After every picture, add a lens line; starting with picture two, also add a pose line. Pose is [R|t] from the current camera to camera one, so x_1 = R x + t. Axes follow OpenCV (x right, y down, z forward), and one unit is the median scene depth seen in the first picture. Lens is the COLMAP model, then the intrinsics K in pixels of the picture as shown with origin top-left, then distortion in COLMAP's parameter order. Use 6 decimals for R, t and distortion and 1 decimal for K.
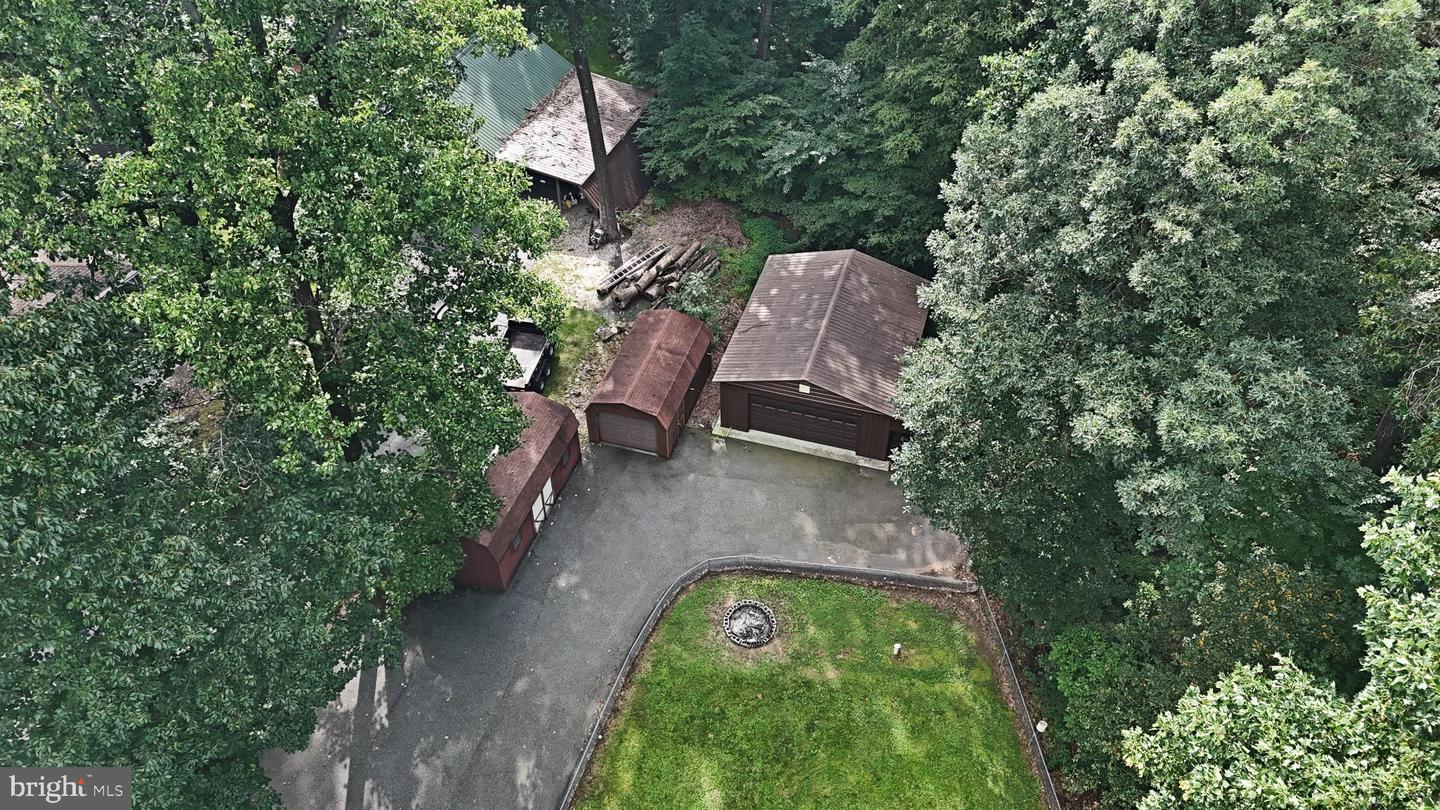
lens RADIAL K [[1056.5, 0, 721.6], [0, 1056.5, 404.5], [0, 0, 1]] dist [0.097278, -0.116360]
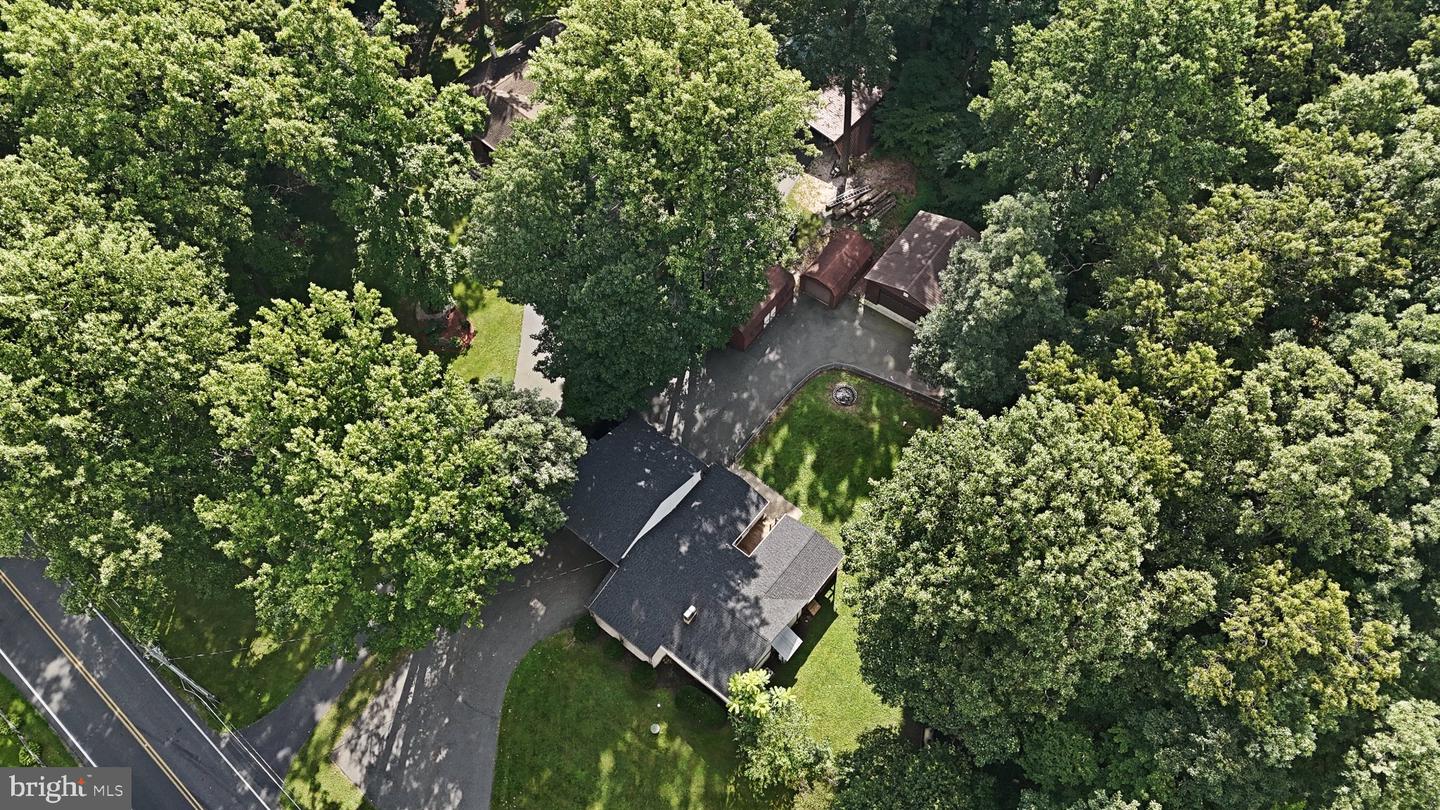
lens RADIAL K [[1056.5, 0, 721.6], [0, 1056.5, 404.5], [0, 0, 1]] dist [0.097278, -0.116360]
pose [[0.943915, 0.281399, -0.172739, 0.155701], [-0.228642, 0.934475, 0.272908, -0.294219], [0.238217, -0.218107, 0.946405, -1.065062]]
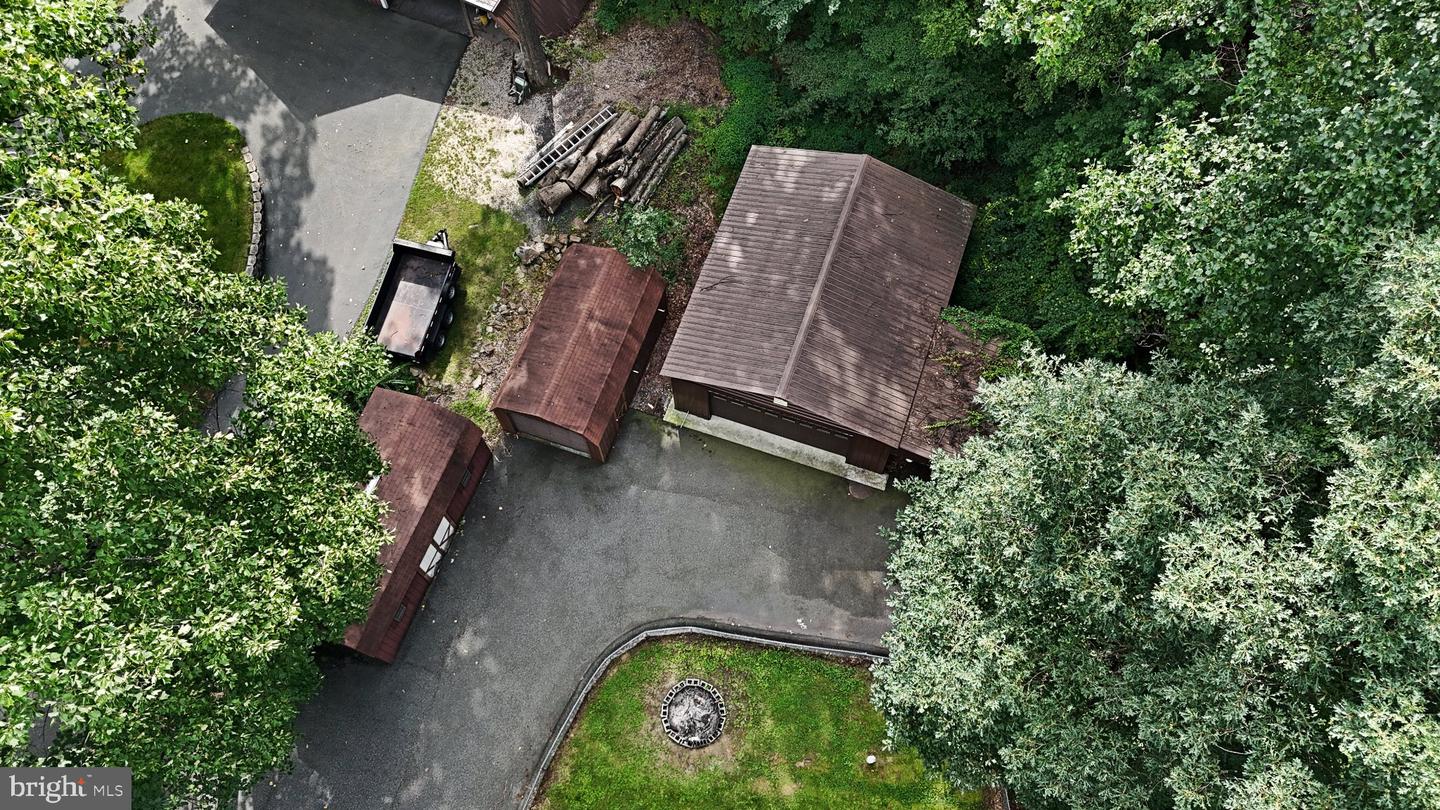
lens RADIAL K [[1072.6, 0, 720.0], [0, 1072.6, 405.0], [0, 0, 1]] dist [0.079270, -0.066433]
pose [[0.999338, 0.032512, -0.016344, 0.048036], [-0.023847, 0.924373, 0.380744, -0.299412], [0.027486, -0.380102, 0.924536, 0.295747]]
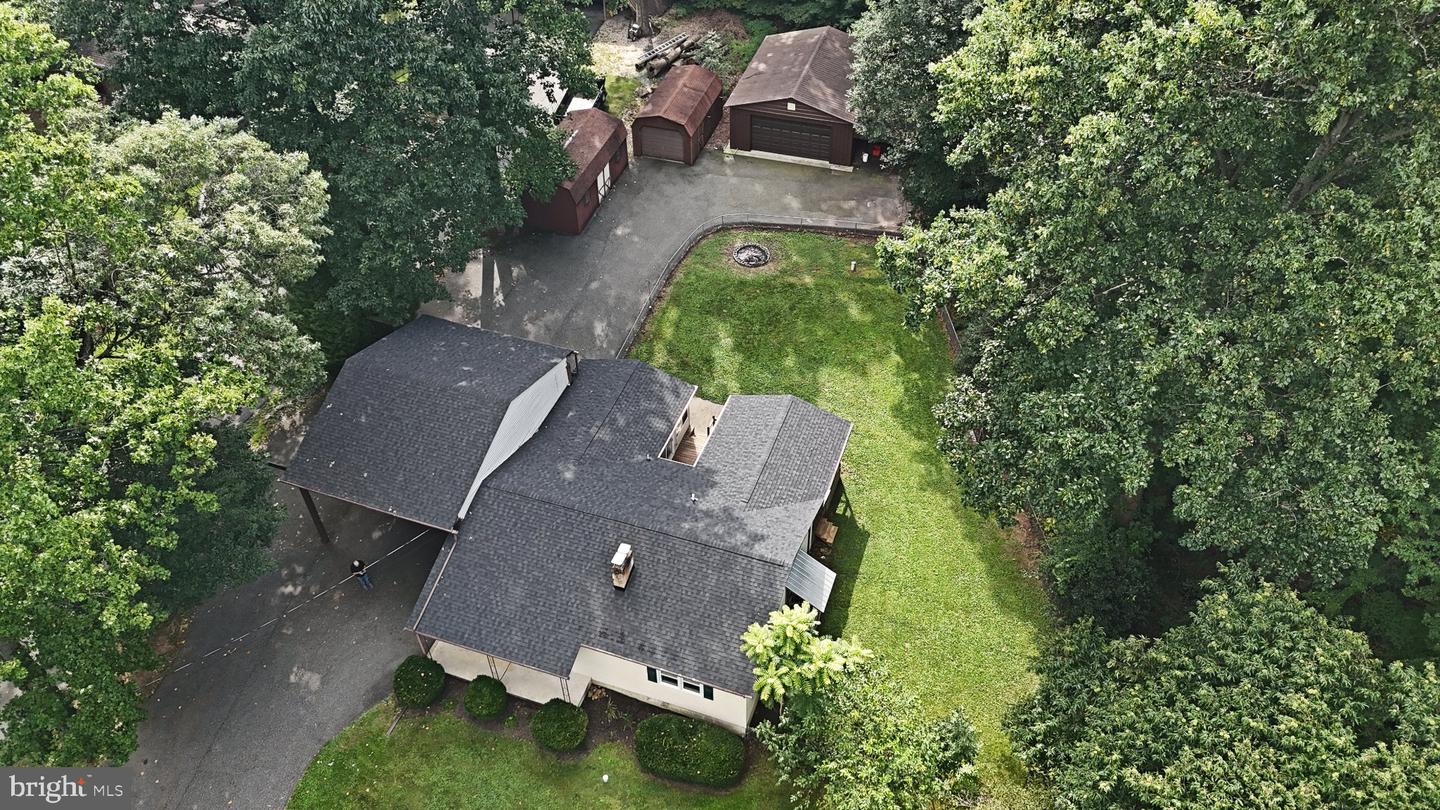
lens RADIAL K [[1032.6, 0, 718.8], [0, 1032.6, 439.1], [0, 0, 1]] dist [0.084184, -0.001865]
pose [[0.999997, 0.002423, 0.000045, -0.015352], [-0.002423, 0.999636, 0.026884, 0.380501], [0.000020, -0.026884, 0.999639, -0.365077]]
